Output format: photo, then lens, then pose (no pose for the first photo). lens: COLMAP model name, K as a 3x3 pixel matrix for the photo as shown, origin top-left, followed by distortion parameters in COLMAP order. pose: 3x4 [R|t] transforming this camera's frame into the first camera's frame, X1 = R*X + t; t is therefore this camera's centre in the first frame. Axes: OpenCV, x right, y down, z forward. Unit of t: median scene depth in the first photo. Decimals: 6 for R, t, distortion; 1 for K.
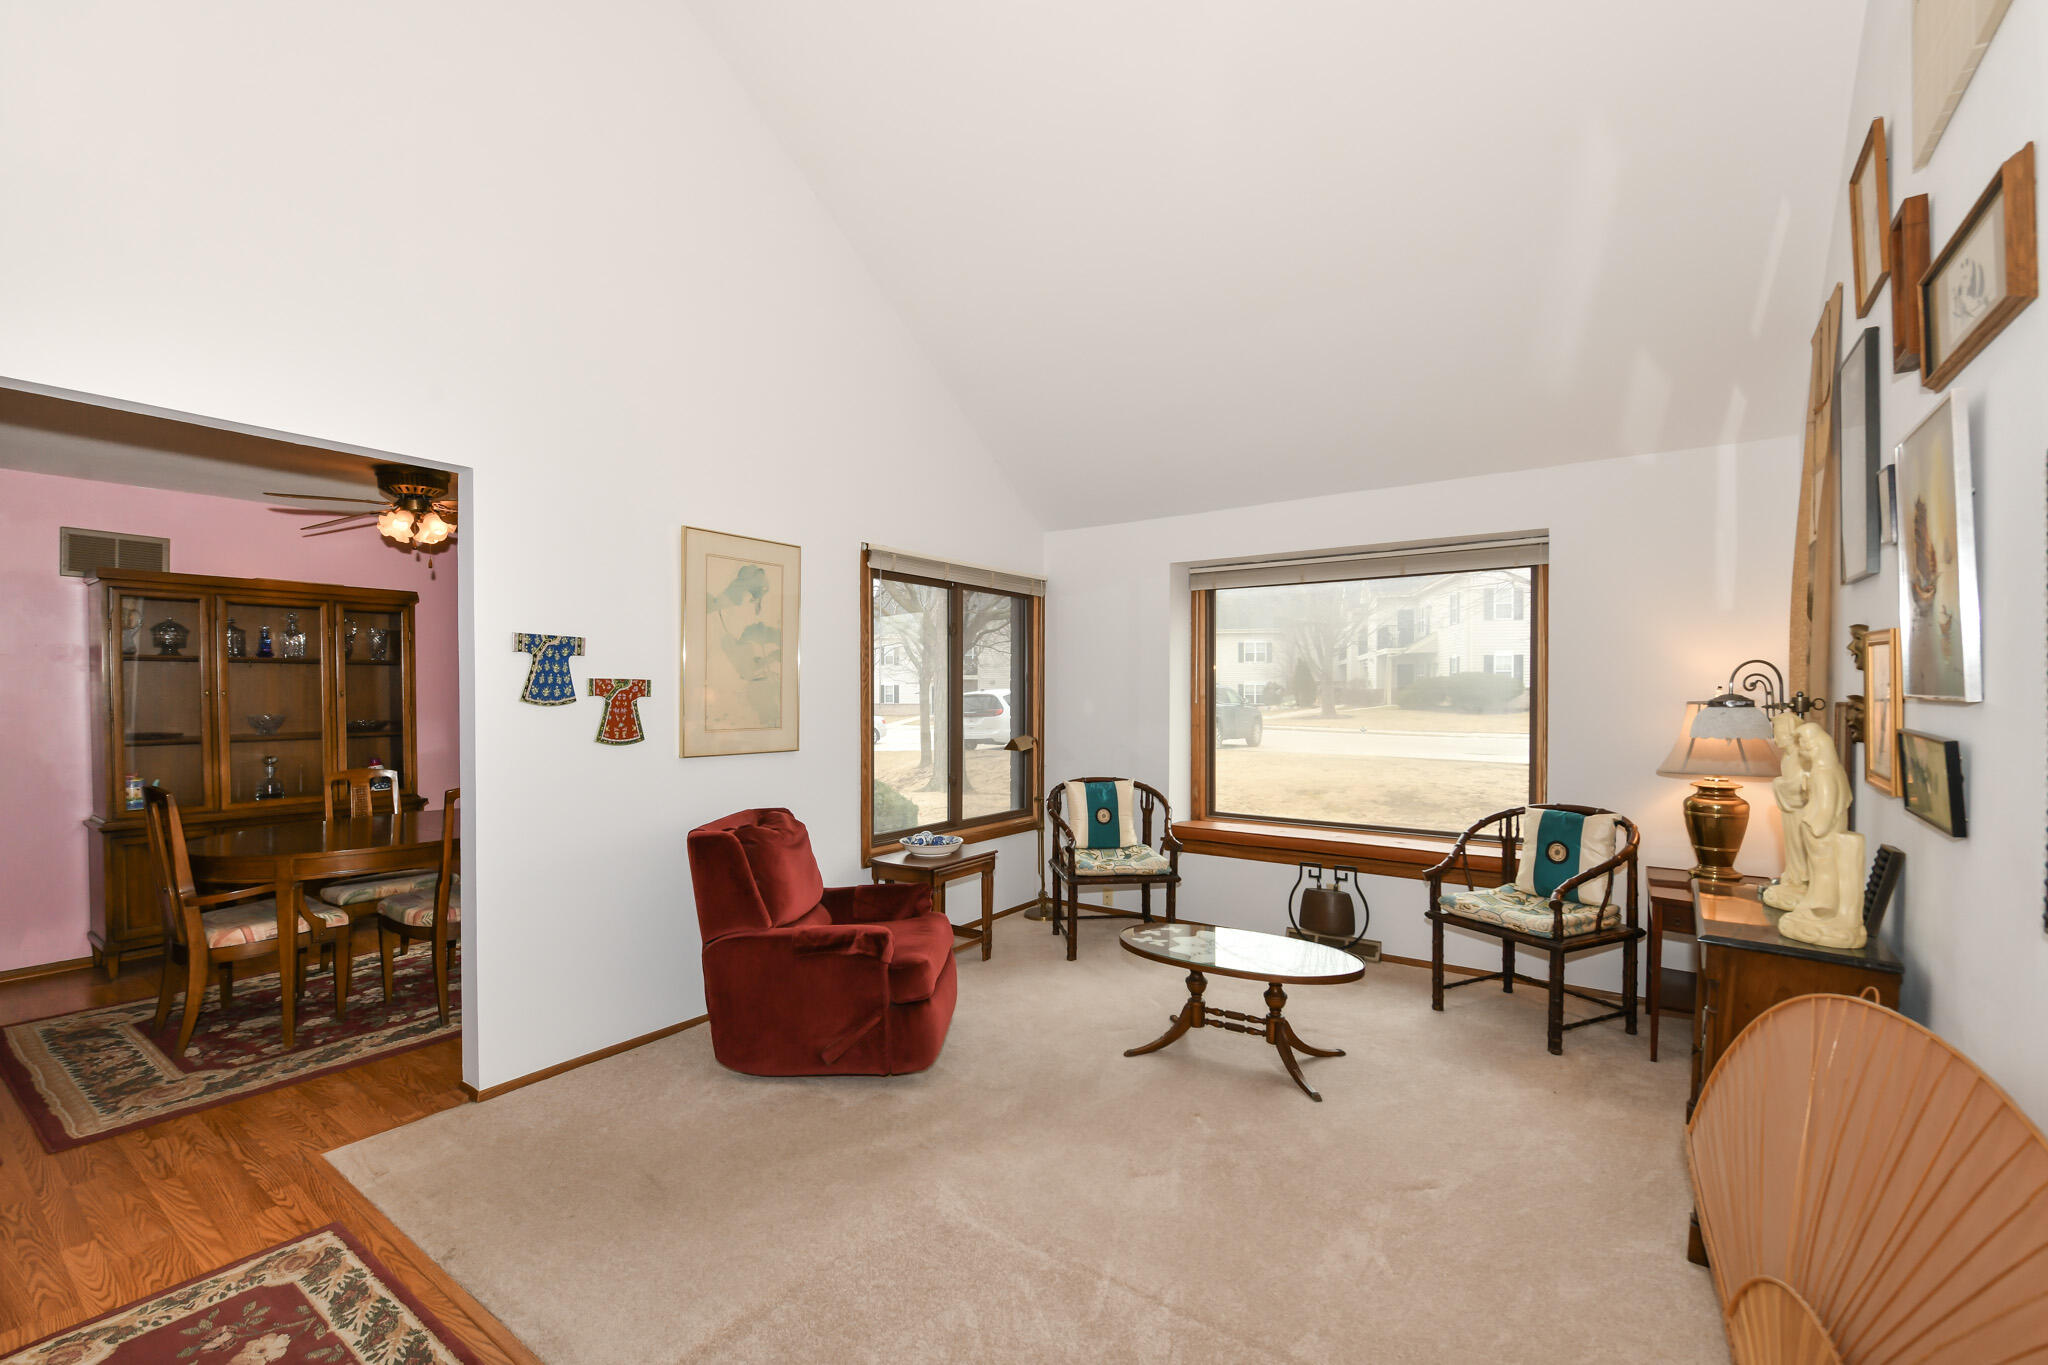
lens RADIAL K [[834.4, 0, 1018.3], [0, 834.4, 699.9], [0, 0, 1]] dist [0.001669, -0.000179]
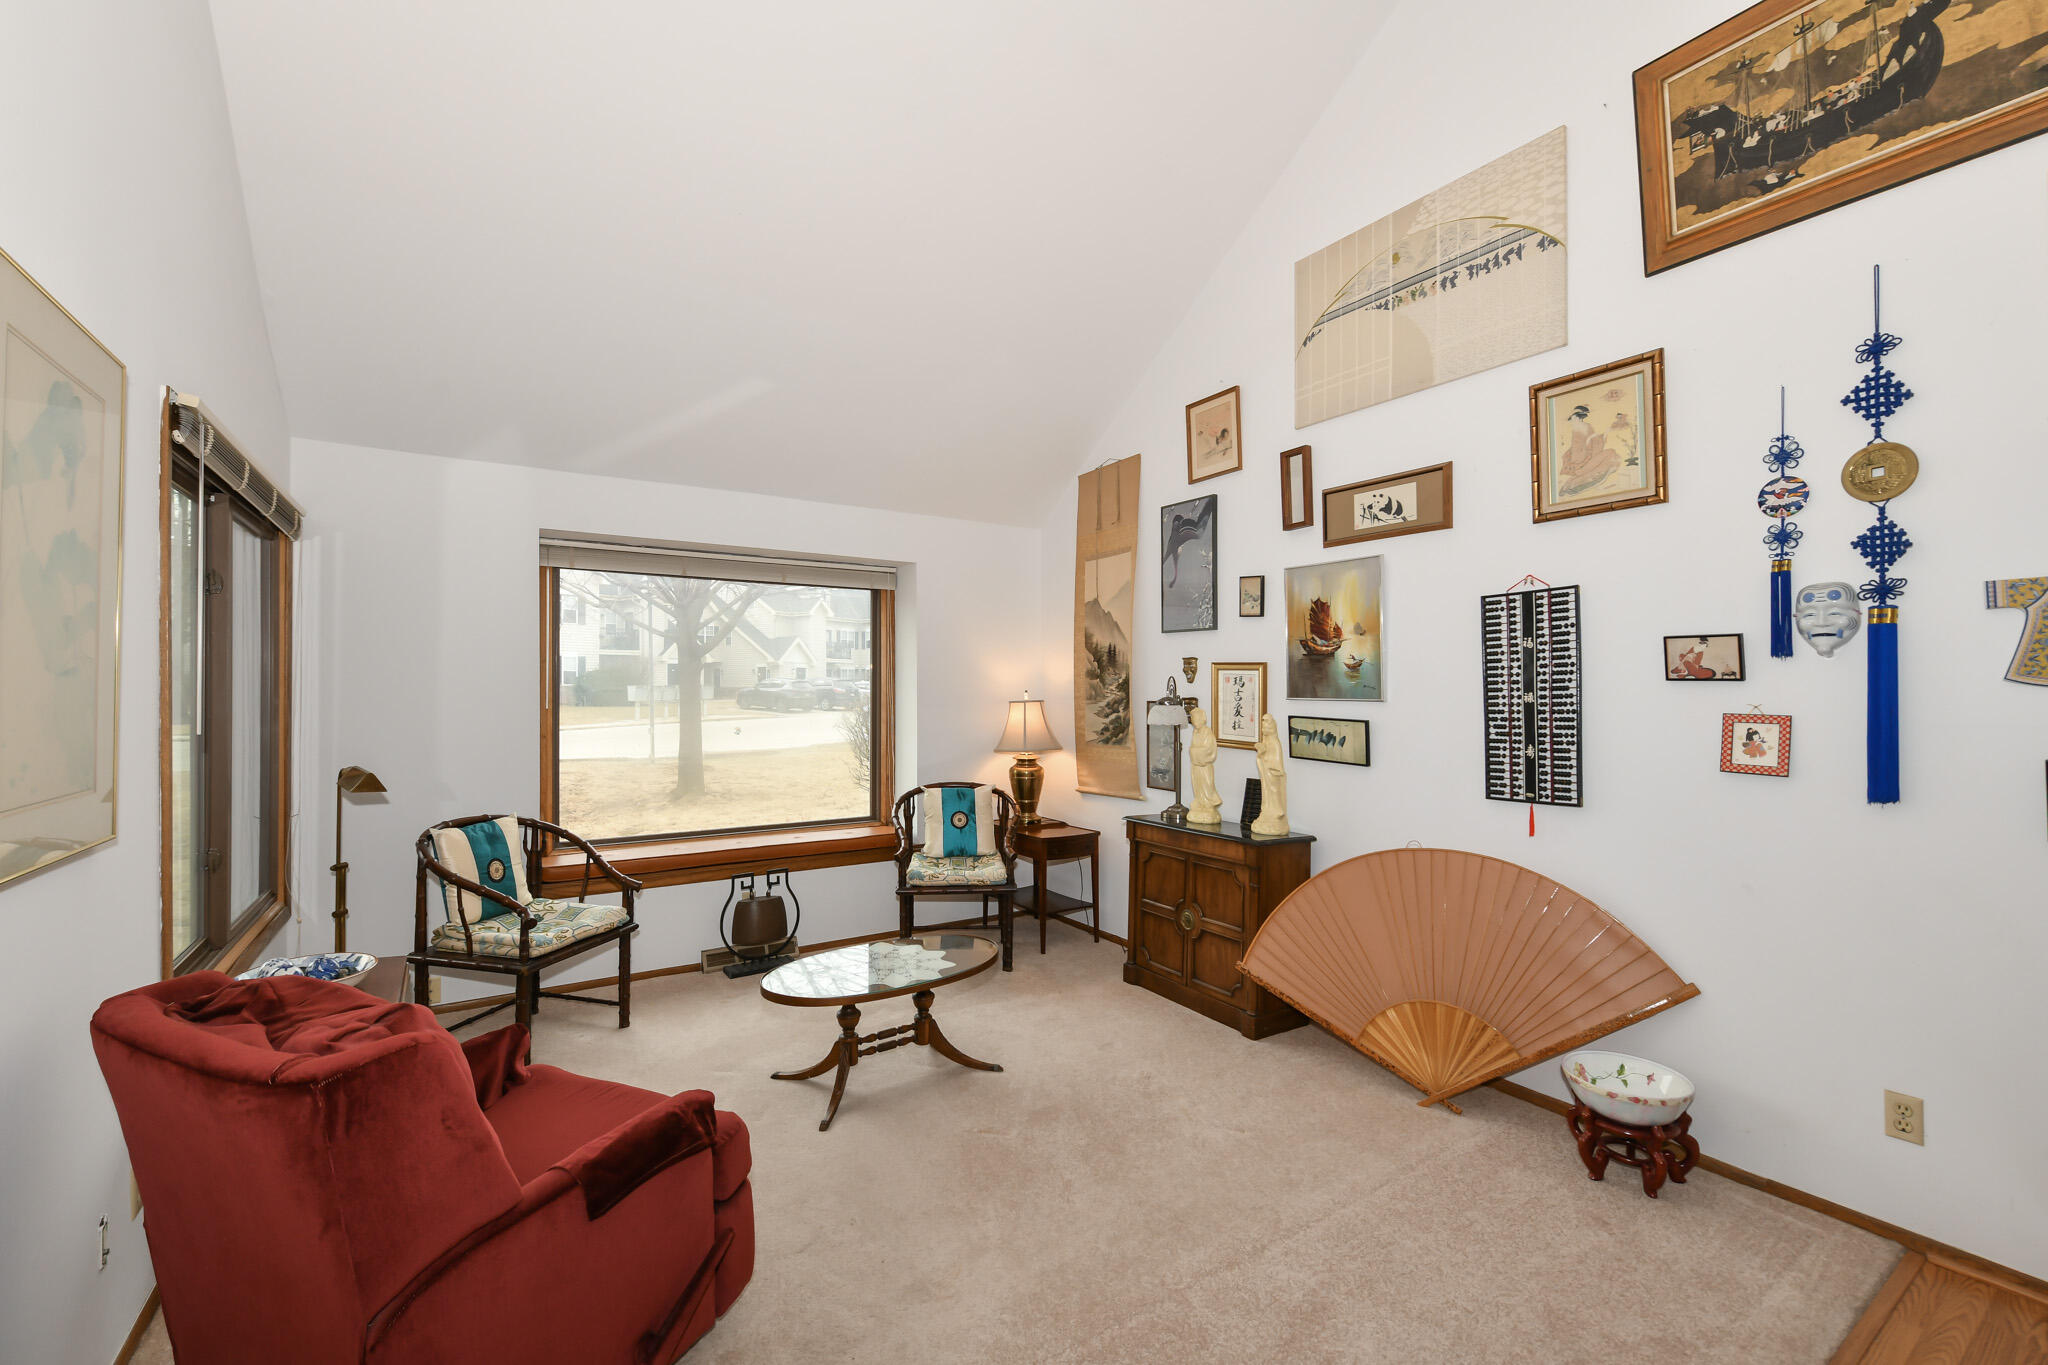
lens RADIAL K [[834.4, 0, 977.7], [0, 834.4, 689.9], [0, 0, 1]] dist [0.001669, -0.000179]
pose [[0.386045, 0.003888, 0.922472, -0.531736], [0.005387, 0.999965, -0.006469, -0.007705], [-0.922464, 0.007467, 0.386011, 0.485990]]
